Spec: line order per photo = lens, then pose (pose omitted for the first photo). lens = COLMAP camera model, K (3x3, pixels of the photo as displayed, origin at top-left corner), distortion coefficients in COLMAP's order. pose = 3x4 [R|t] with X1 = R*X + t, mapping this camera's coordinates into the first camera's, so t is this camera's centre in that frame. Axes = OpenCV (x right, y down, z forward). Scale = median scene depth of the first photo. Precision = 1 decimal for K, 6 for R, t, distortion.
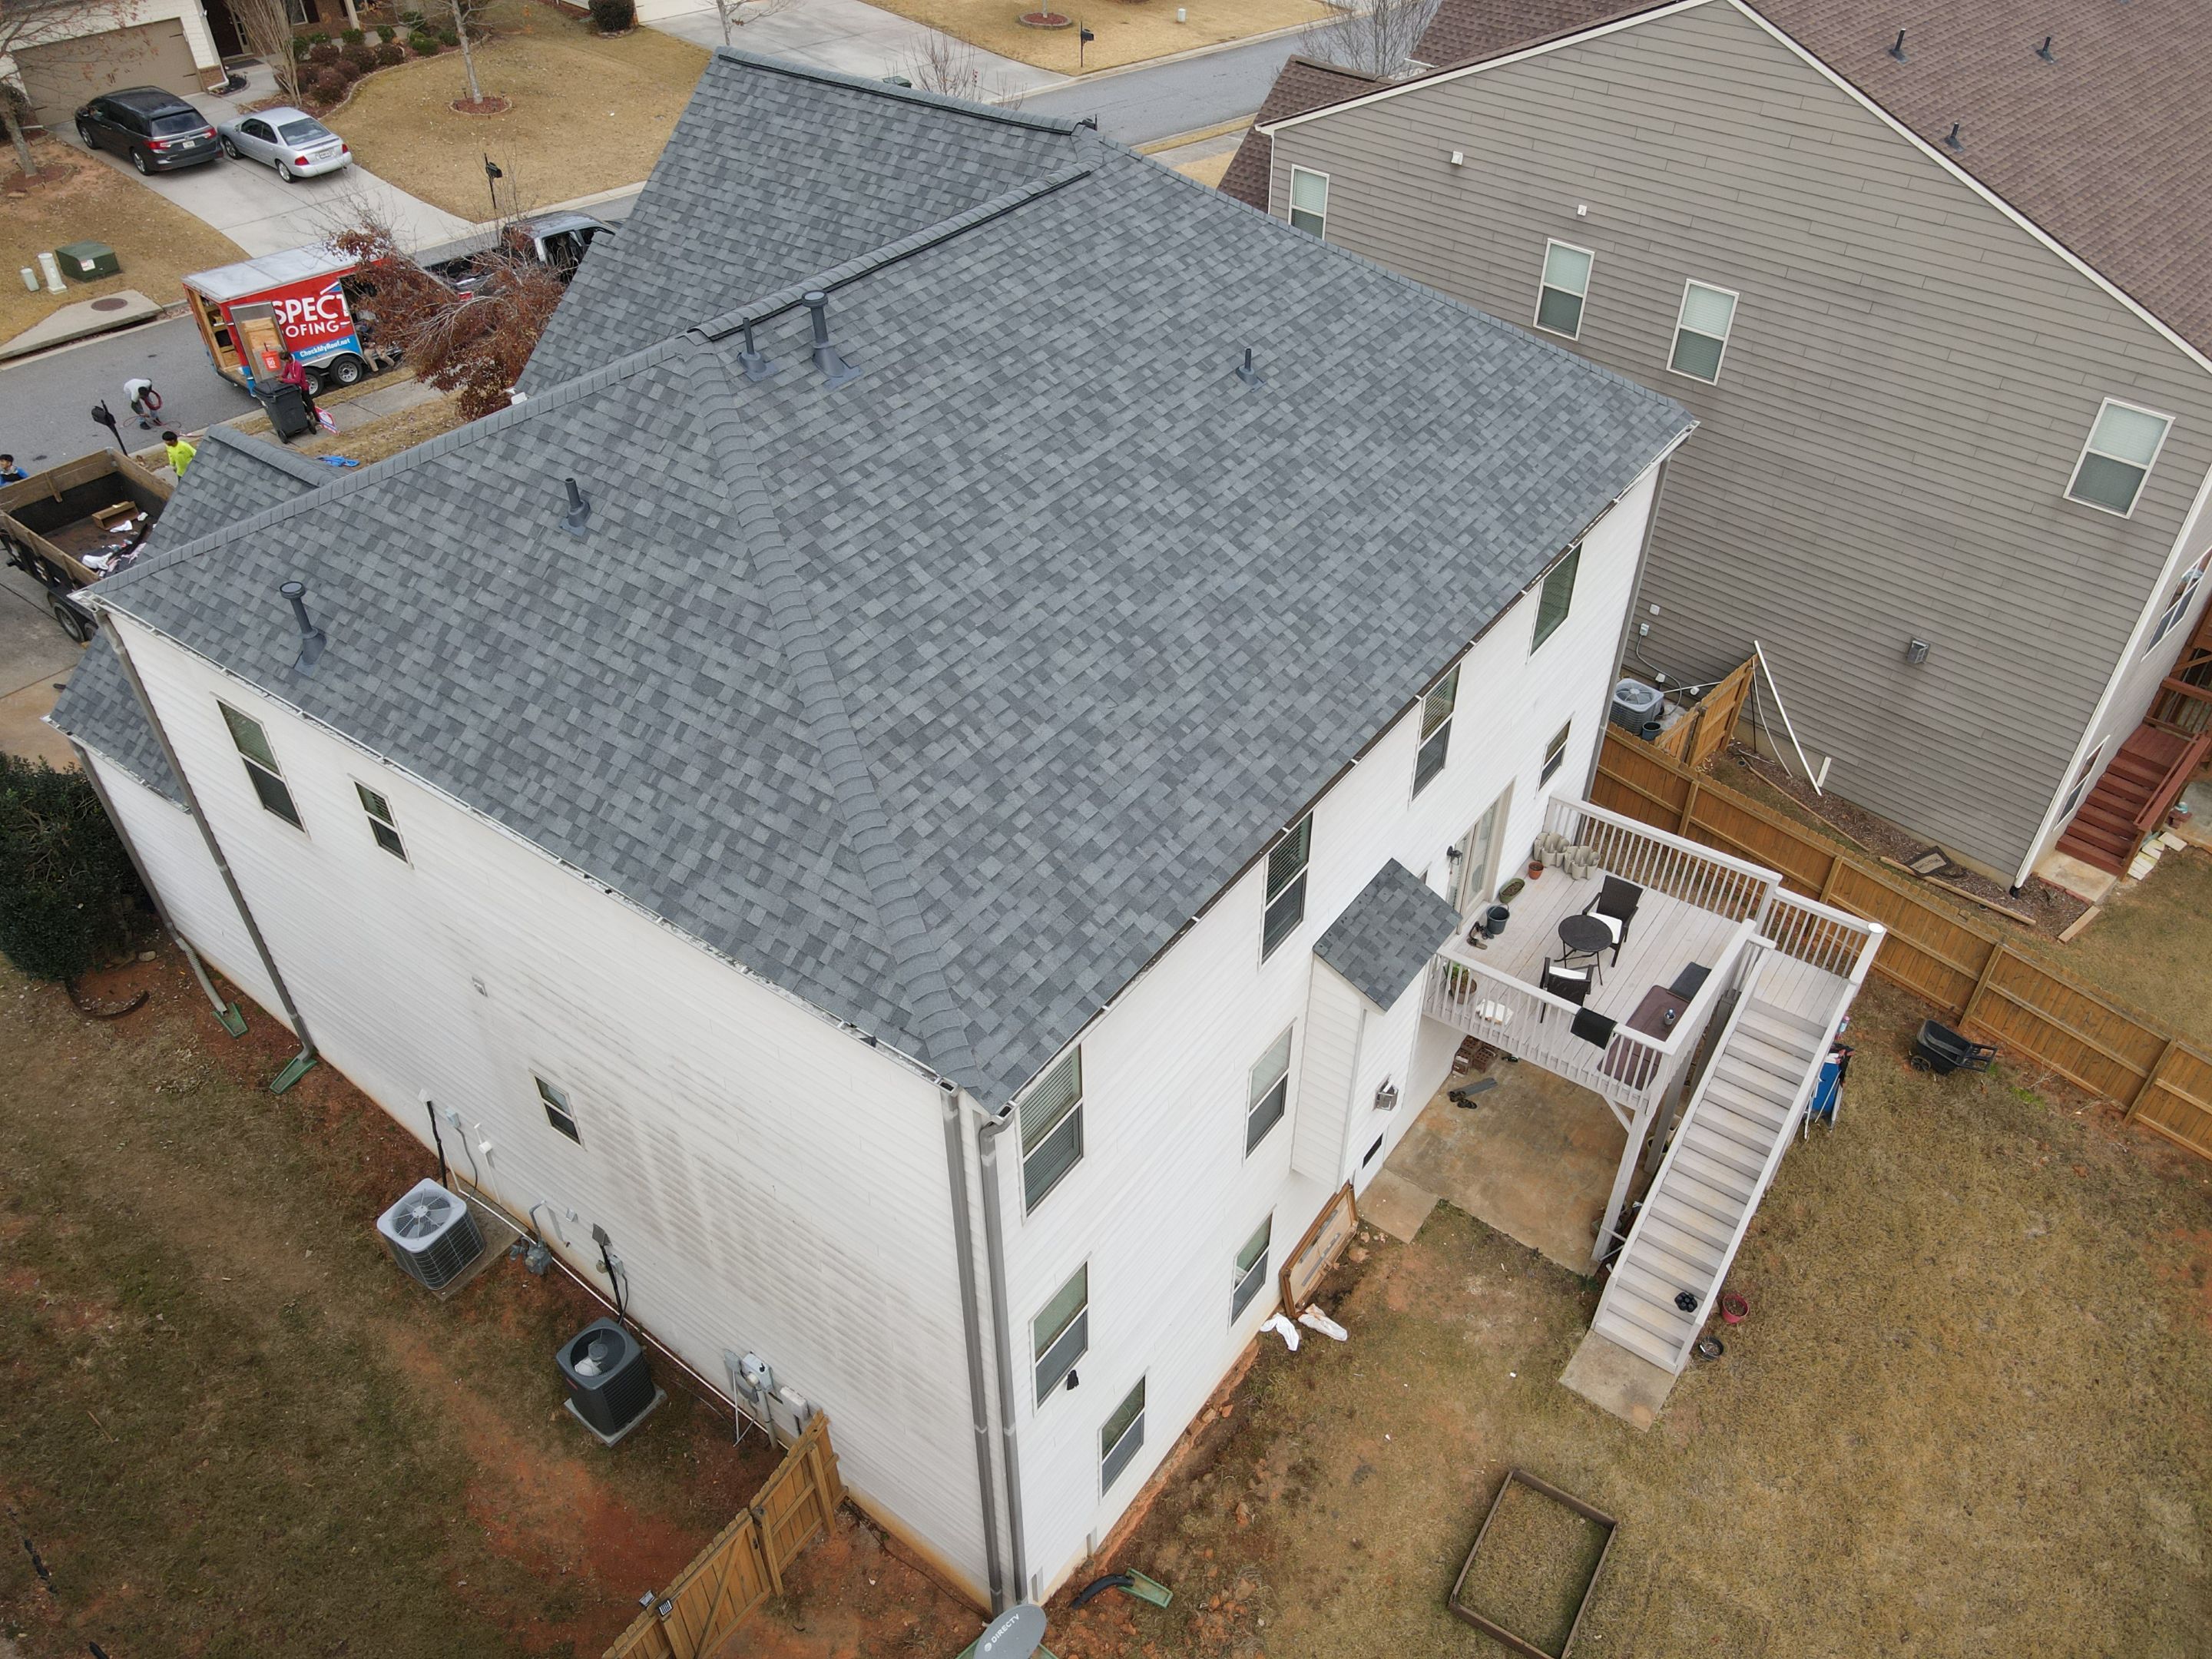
lens RADIAL K [[1613.5, 0, 1103.0], [0, 1613.5, 841.1], [0, 0, 1]] dist [0.008474, 0.012164]
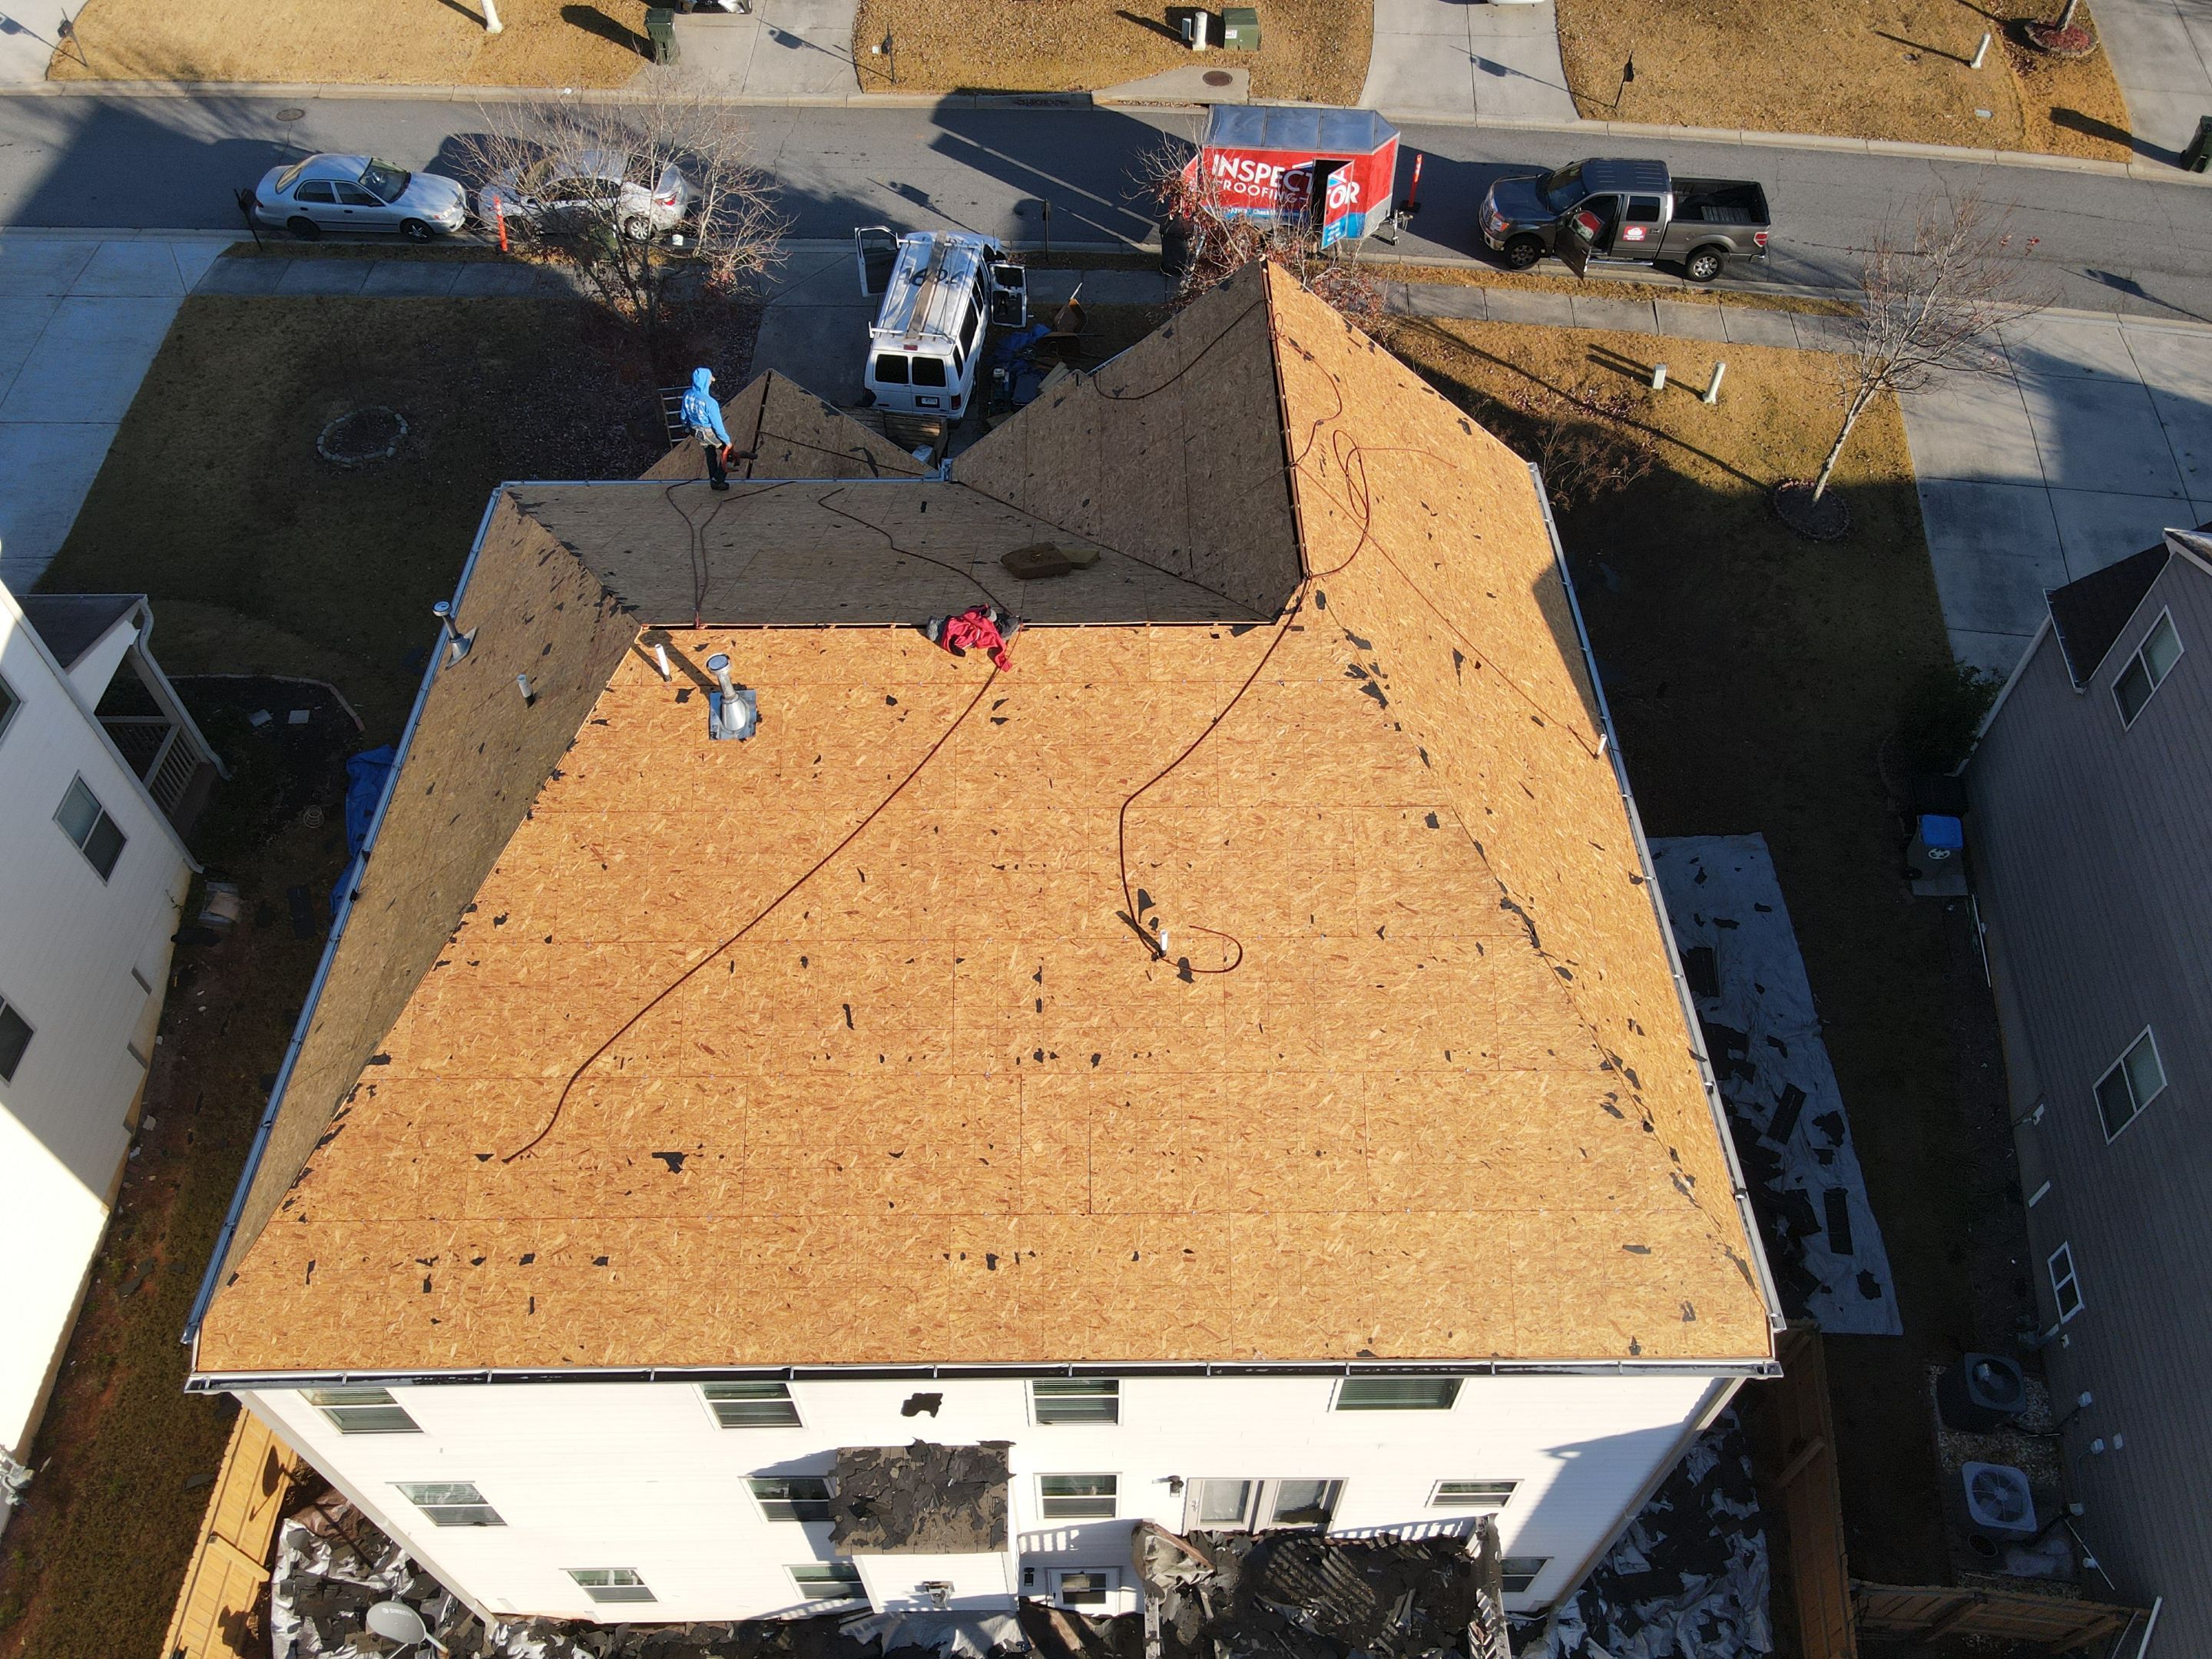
lens RADIAL K [[1613.5, 0, 1105.5], [0, 1613.5, 838.5], [0, 0, 1]] dist [0.008474, 0.012164]
pose [[0.594552, 0.623396, -0.507824, 0.434972], [-0.516859, 0.780116, 0.352528, -0.575758], [0.615926, 0.052877, 0.786027, 0.274374]]
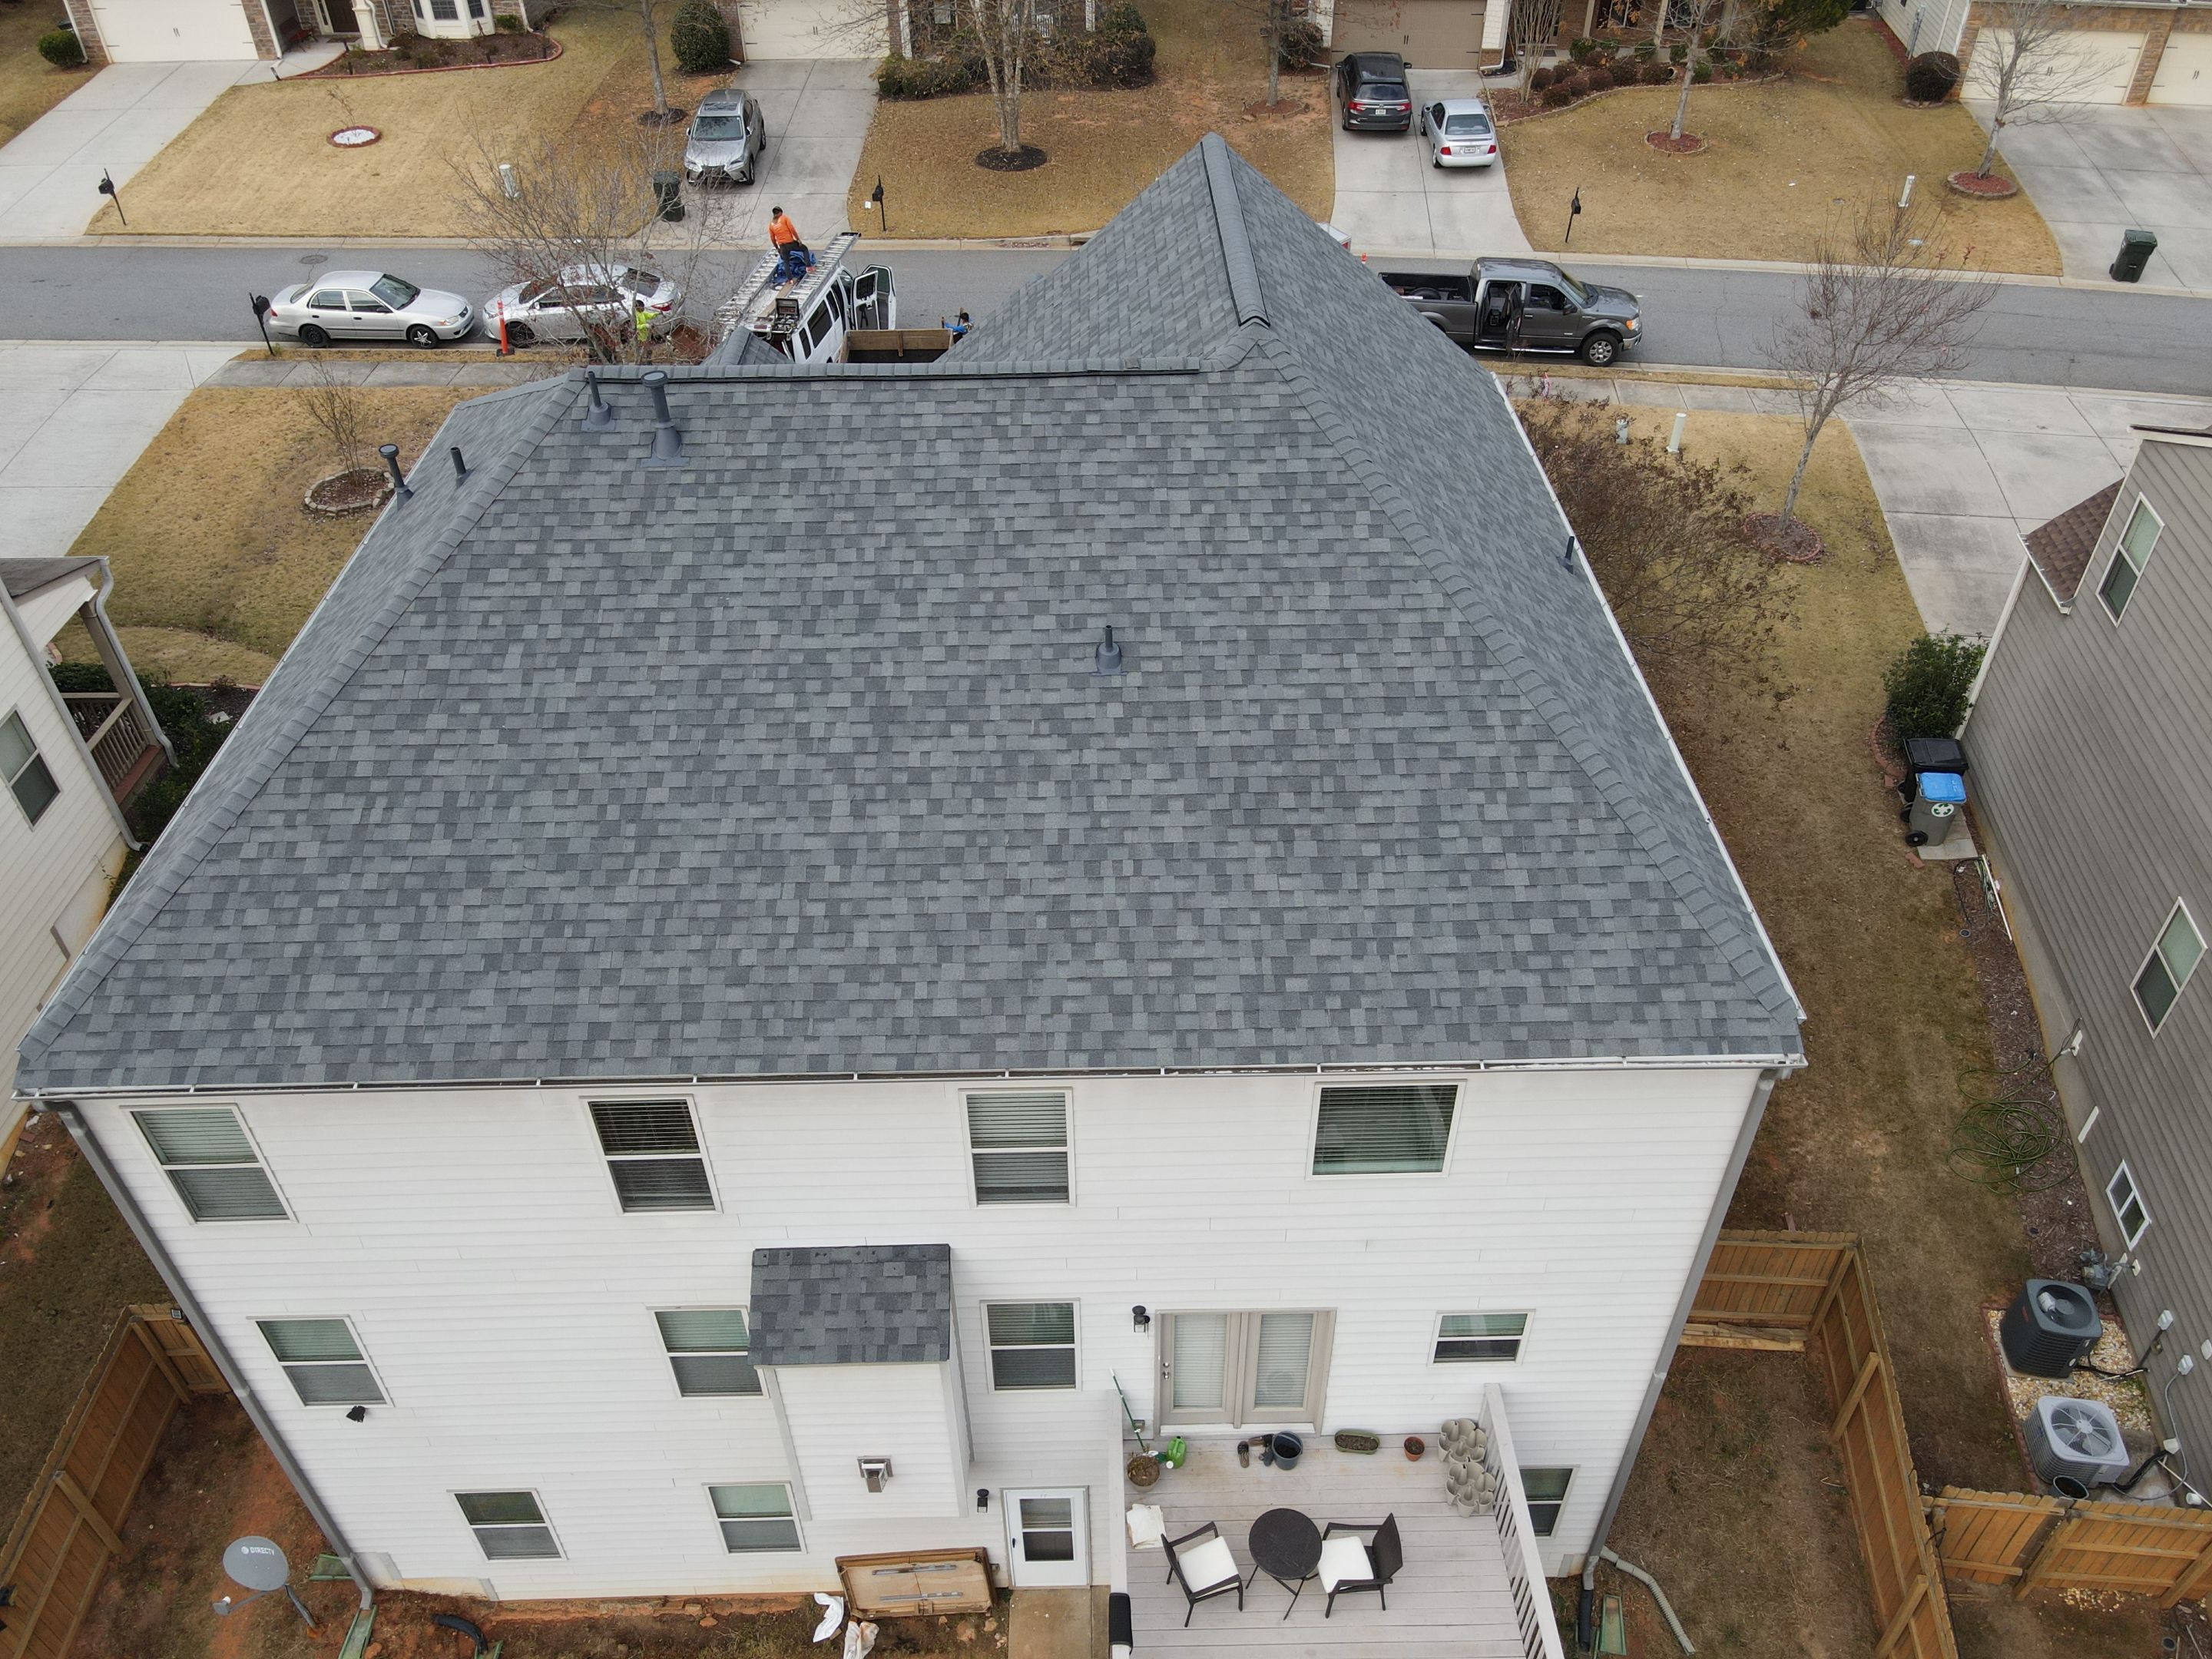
lens RADIAL K [[1613.5, 0, 1106.3], [0, 1613.5, 842.3], [0, 0, 1]] dist [0.008474, 0.012164]
pose [[0.599231, 0.510264, -0.616889, 0.588159], [-0.505872, 0.838567, 0.202234, -0.343628], [0.620496, 0.190882, 0.760624, 0.366286]]
